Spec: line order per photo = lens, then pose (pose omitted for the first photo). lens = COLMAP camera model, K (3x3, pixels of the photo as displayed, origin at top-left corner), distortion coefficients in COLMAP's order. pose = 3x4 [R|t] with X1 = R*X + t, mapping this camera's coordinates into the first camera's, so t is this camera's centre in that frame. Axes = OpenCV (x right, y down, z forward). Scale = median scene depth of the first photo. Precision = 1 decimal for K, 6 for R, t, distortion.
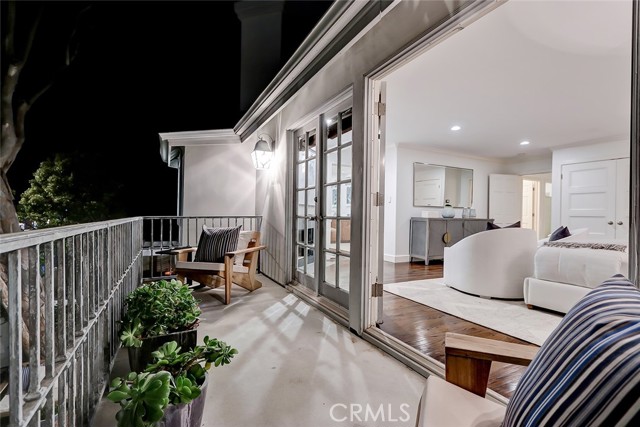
lens RADIAL K [[298.6, 0, 322.5], [0, 298.6, 220.3], [0, 0, 1]] dist [0.000161, -0.000417]
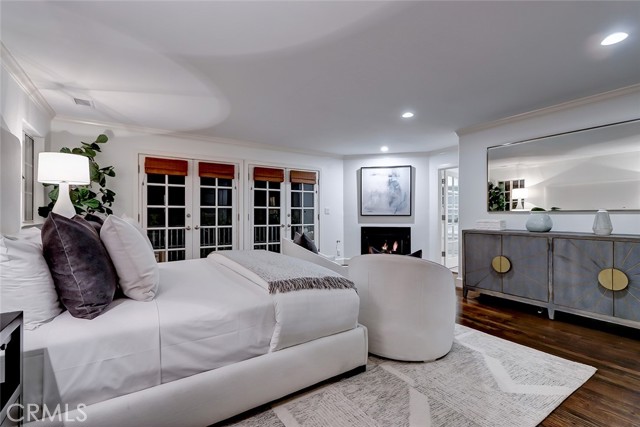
lens RADIAL K [[298.6, 0, 322.5], [0, 298.6, 220.3], [0, 0, 1]] dist [0.000161, -0.000417]
pose [[0.081971, -0.002181, -0.996632, 0.961932], [-0.025653, 0.999662, -0.004297, -0.016956], [0.996305, 0.025919, 0.081887, 0.582242]]
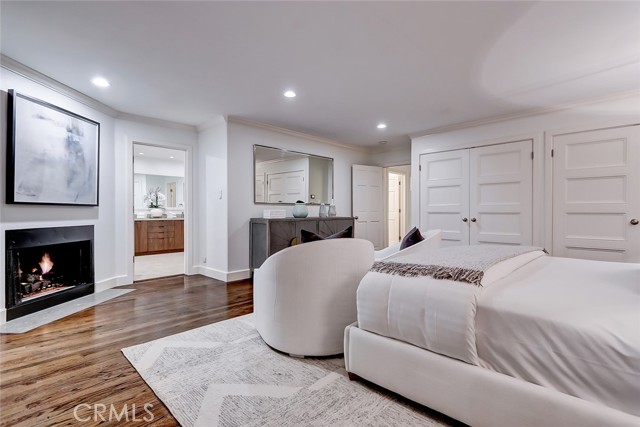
lens RADIAL K [[298.6, 0, 322.5], [0, 298.6, 220.3], [0, 0, 1]] dist [0.000161, -0.000417]
pose [[0.950470, -0.029023, 0.309460, 0.240838], [0.024959, 0.999542, 0.017086, -0.013416], [-0.309814, -0.008516, 0.950759, 0.240779]]
